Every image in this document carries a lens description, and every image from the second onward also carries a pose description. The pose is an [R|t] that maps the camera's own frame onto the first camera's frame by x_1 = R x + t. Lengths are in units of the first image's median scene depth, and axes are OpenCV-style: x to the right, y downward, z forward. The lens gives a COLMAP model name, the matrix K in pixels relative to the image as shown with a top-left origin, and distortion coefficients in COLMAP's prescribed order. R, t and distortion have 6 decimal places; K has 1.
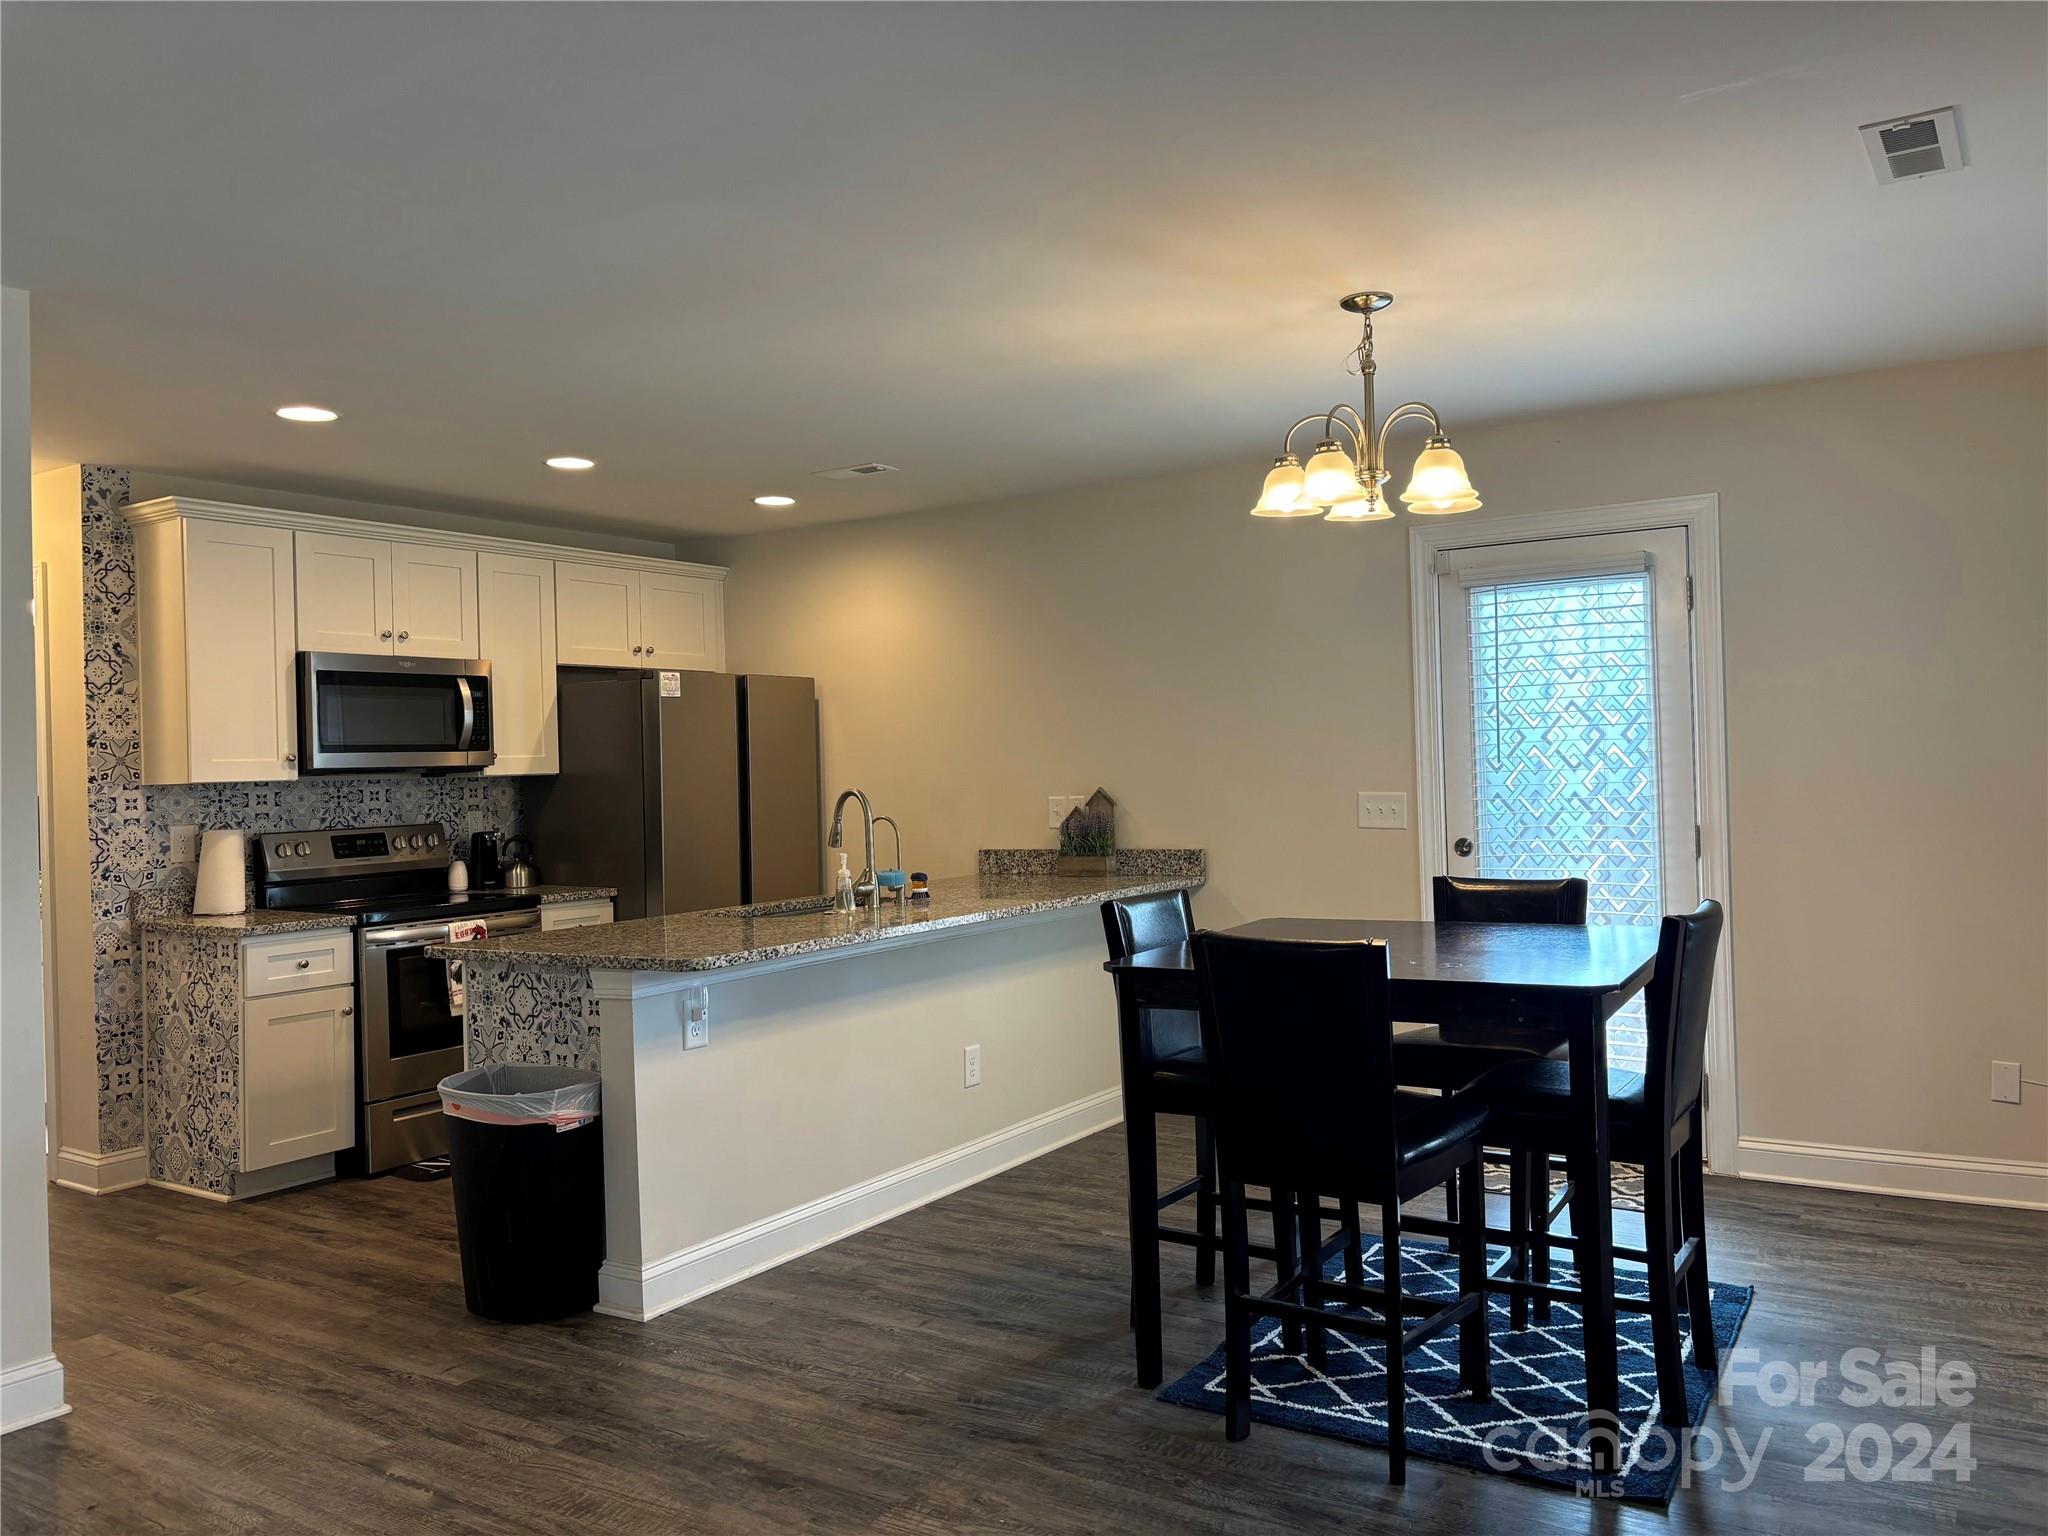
lens RADIAL K [[1559.8, 0, 1039.0], [0, 1559.8, 752.4], [0, 0, 1]] dist [0.034444, -0.039693]
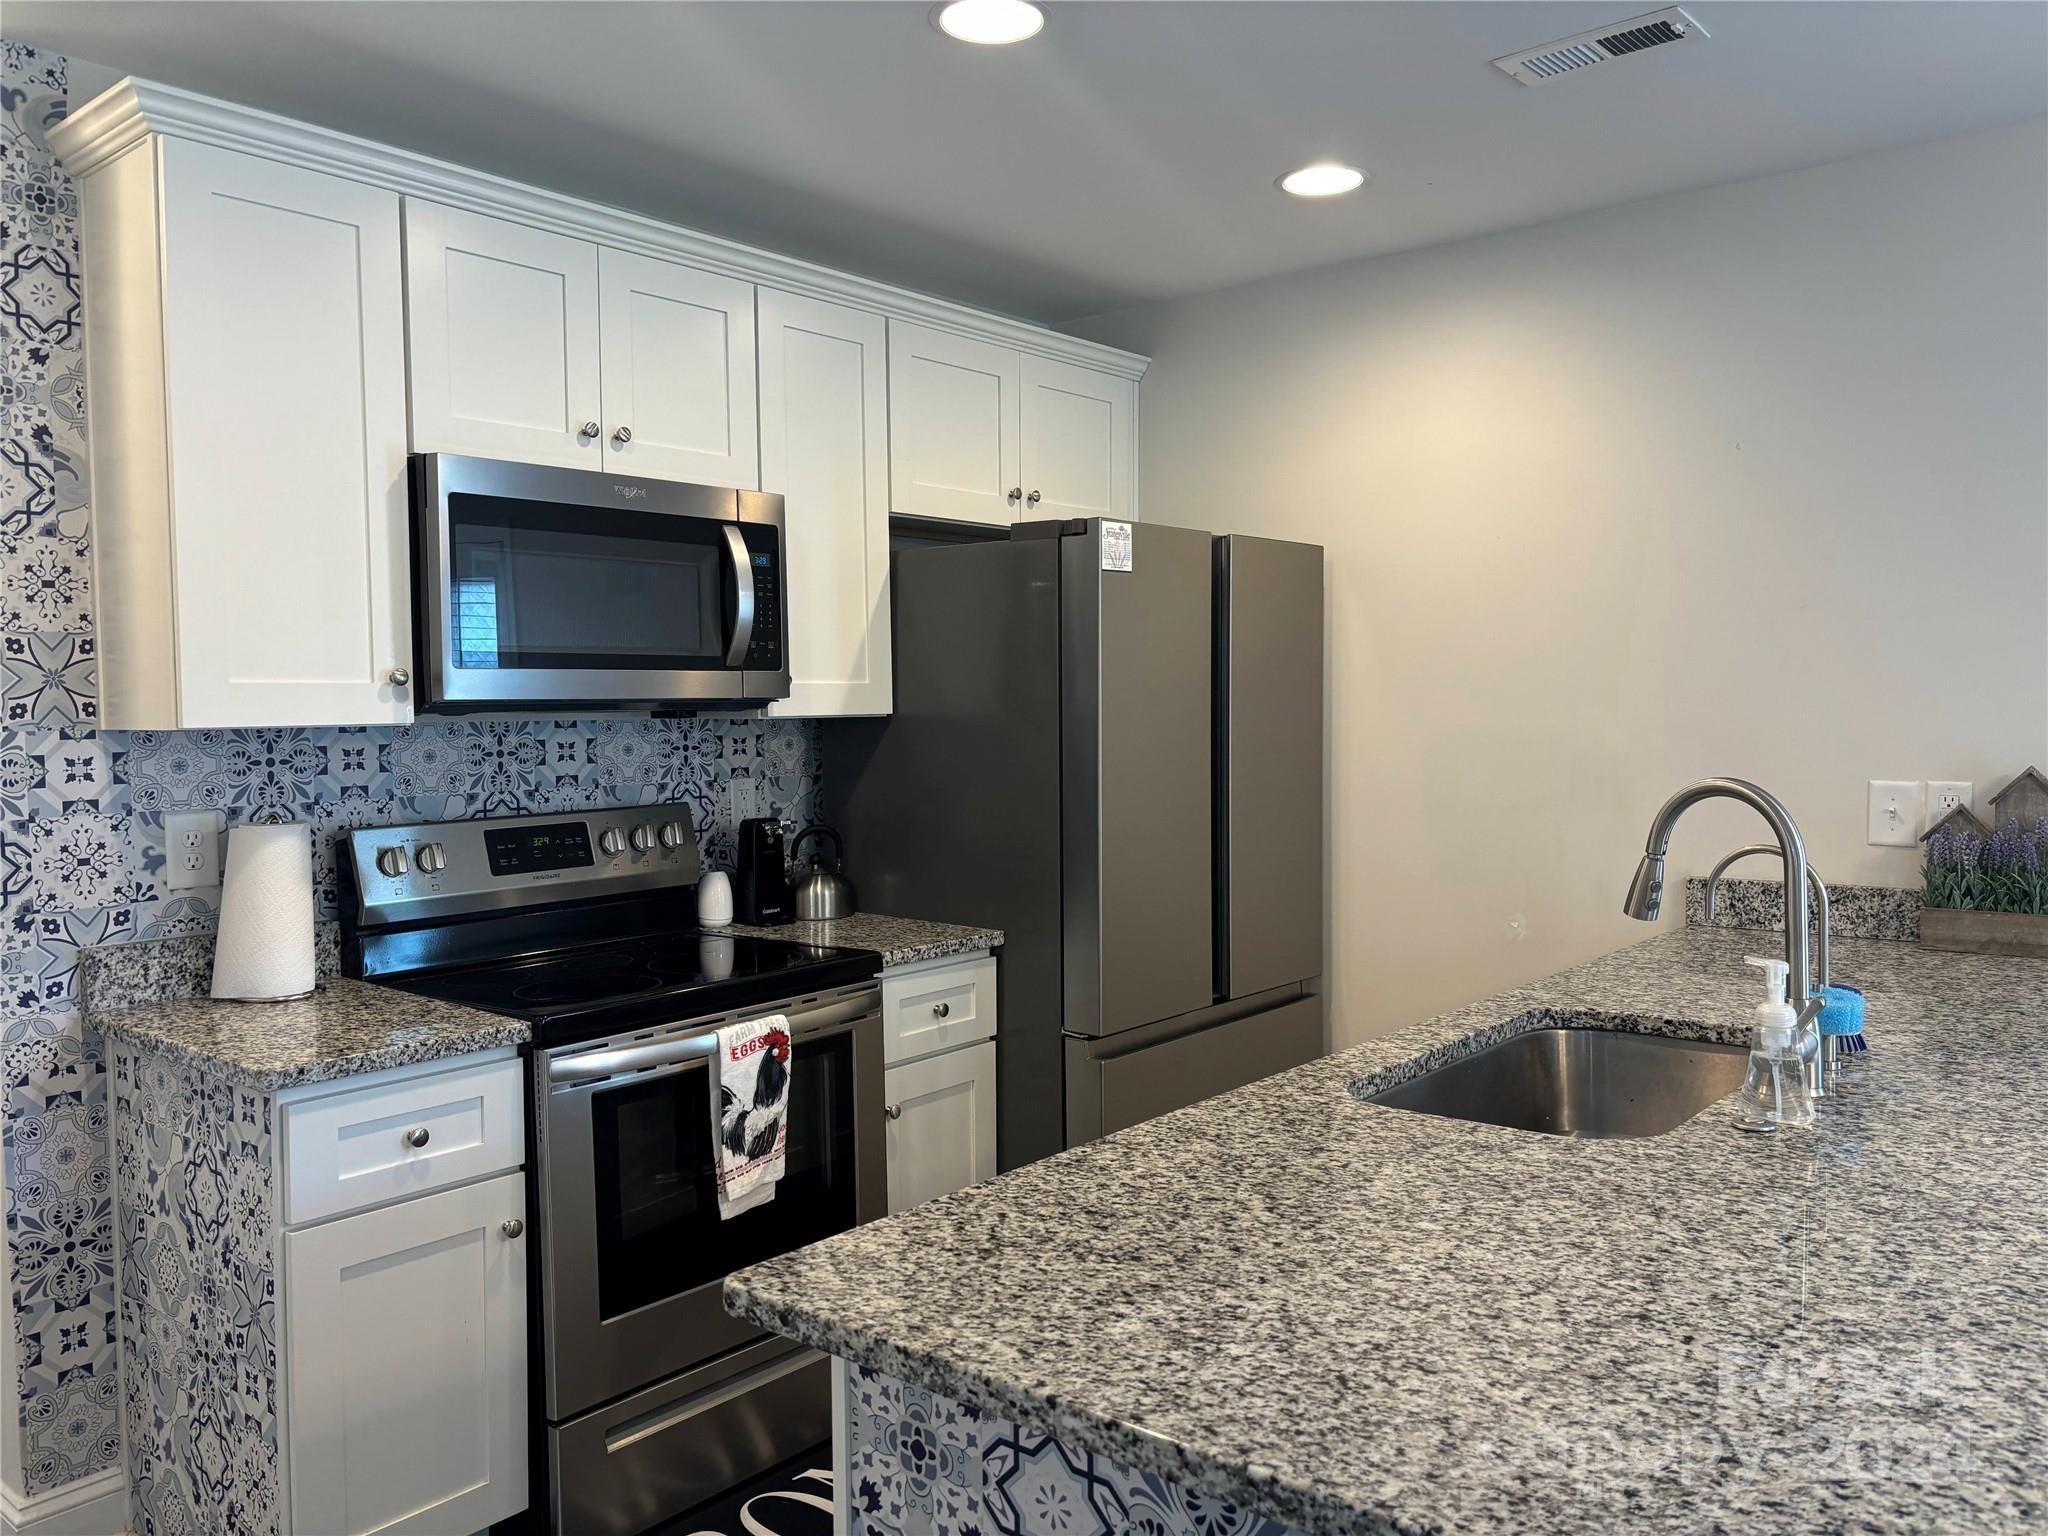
lens RADIAL K [[1559.8, 0, 1016.4], [0, 1559.8, 780.0], [0, 0, 1]] dist [0.034444, -0.039693]
pose [[0.992348, 0.023879, -0.121142, -0.233292], [-0.016137, 0.997788, 0.064491, 0.000798], [0.122414, -0.062043, 0.990538, 0.551333]]
